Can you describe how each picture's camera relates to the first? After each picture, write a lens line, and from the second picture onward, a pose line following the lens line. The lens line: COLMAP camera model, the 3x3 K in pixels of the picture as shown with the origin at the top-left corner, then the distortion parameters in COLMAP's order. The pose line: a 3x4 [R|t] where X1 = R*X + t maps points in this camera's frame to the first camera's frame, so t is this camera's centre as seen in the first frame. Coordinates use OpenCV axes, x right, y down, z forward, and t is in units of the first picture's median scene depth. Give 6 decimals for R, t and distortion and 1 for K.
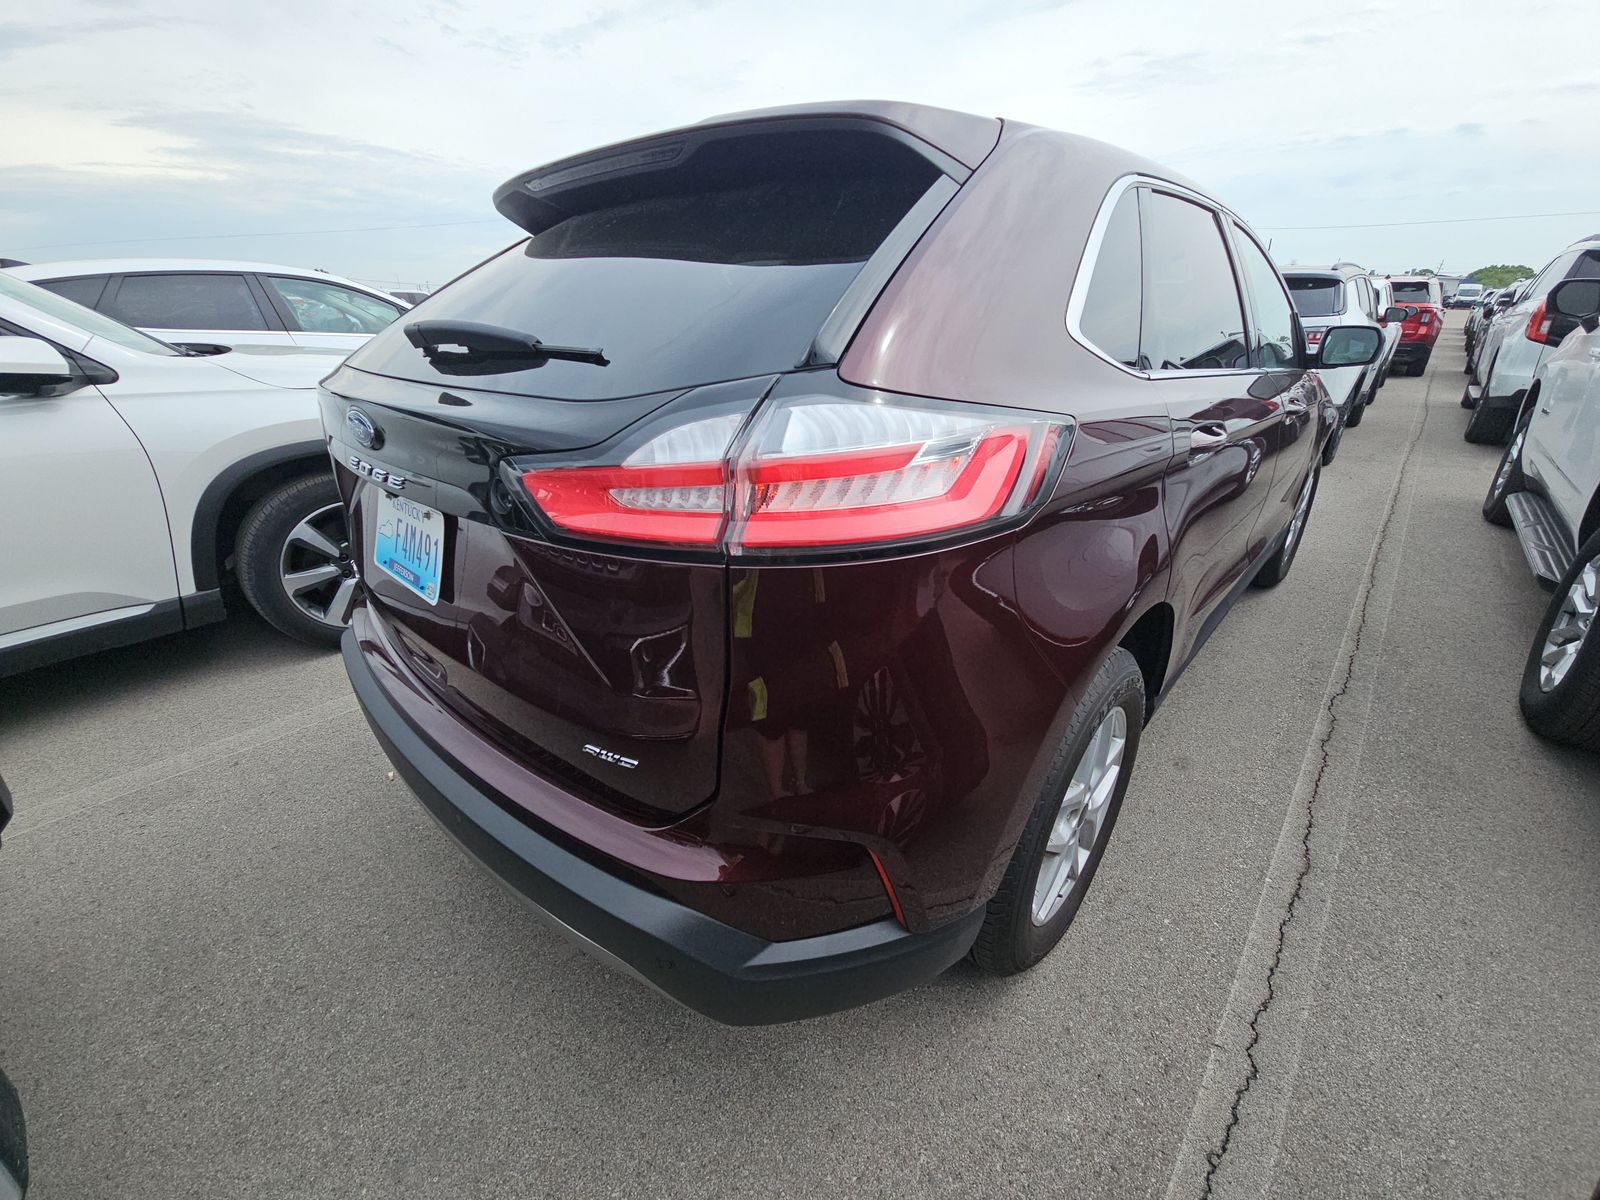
lens RADIAL K [[650.4, 0, 804.3], [0, 650.4, 602.6], [0, 0, 1]] dist [-0.000480, 0.000144]
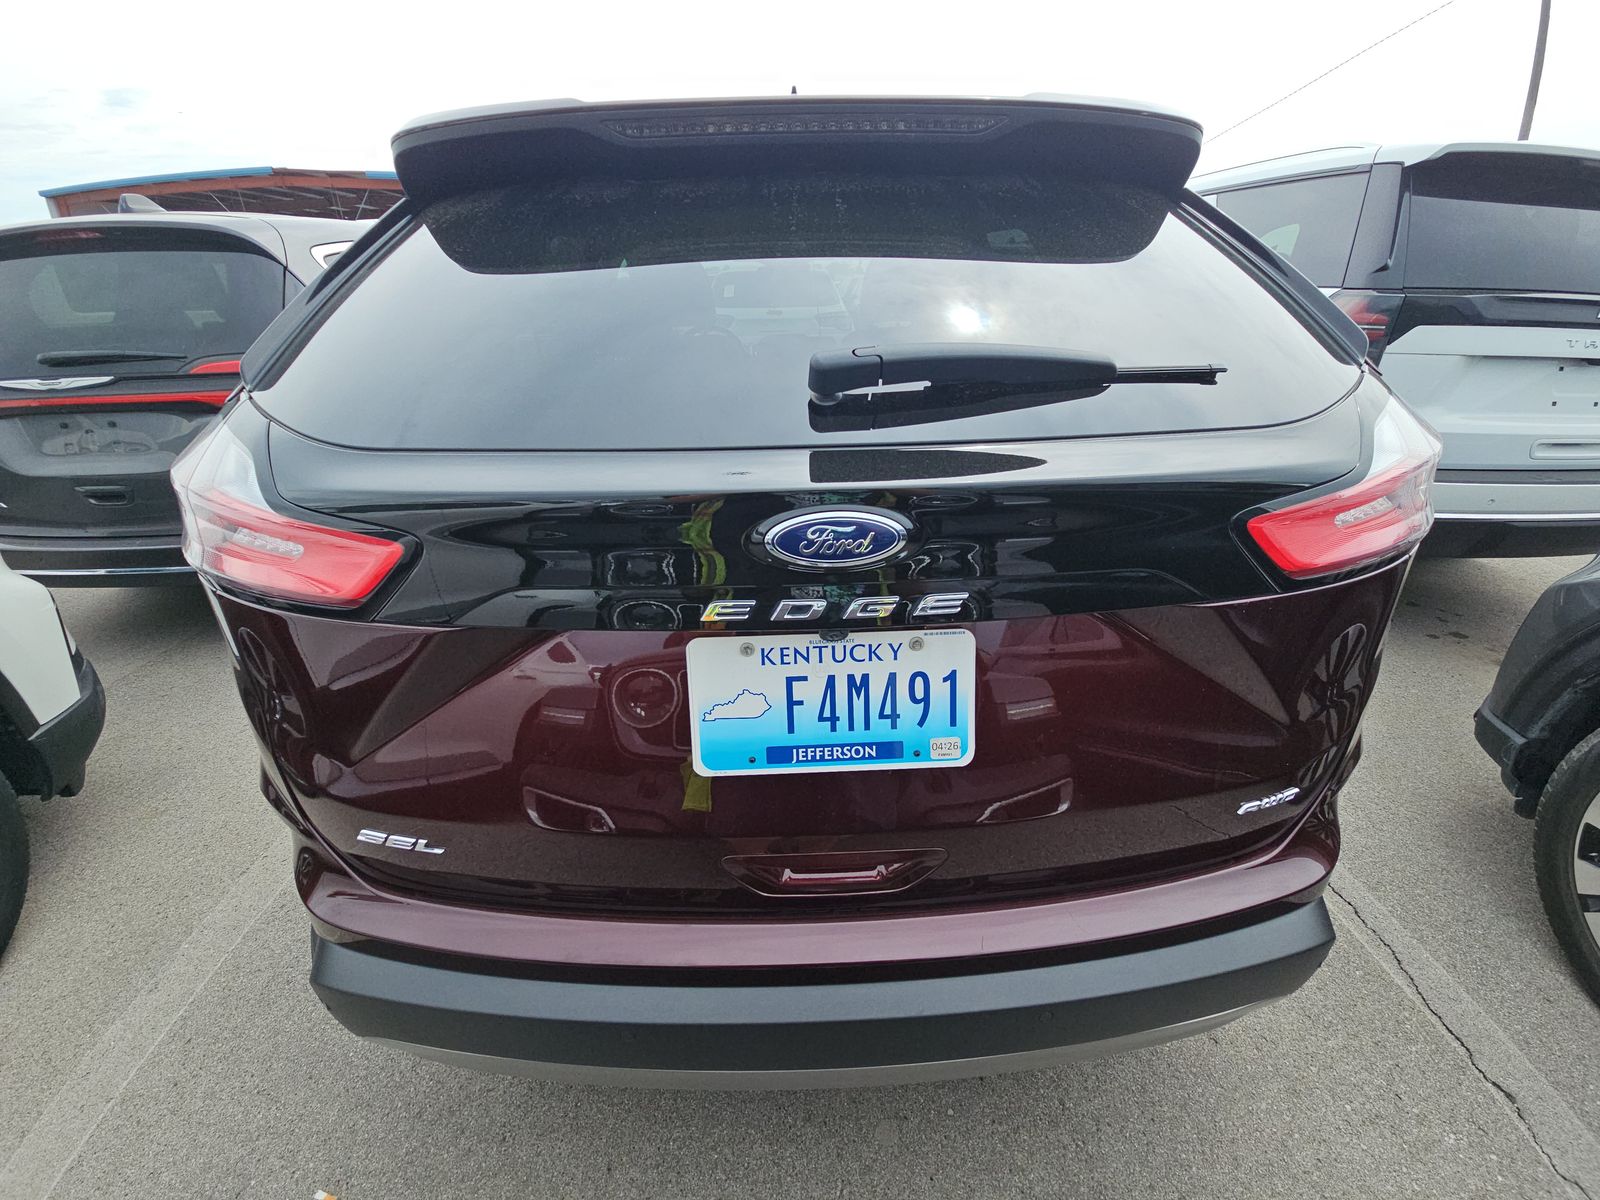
lens RADIAL K [[647.9, 0, 800.0], [0, 647.9, 600.0], [0, 0, 1]] dist [0.036662, -0.021943]
pose [[0.707773, -0.313078, 0.633277, -1.085786], [0.300560, 0.944706, 0.131125, -0.304034], [-0.639313, 0.097531, 0.762736, 0.587370]]
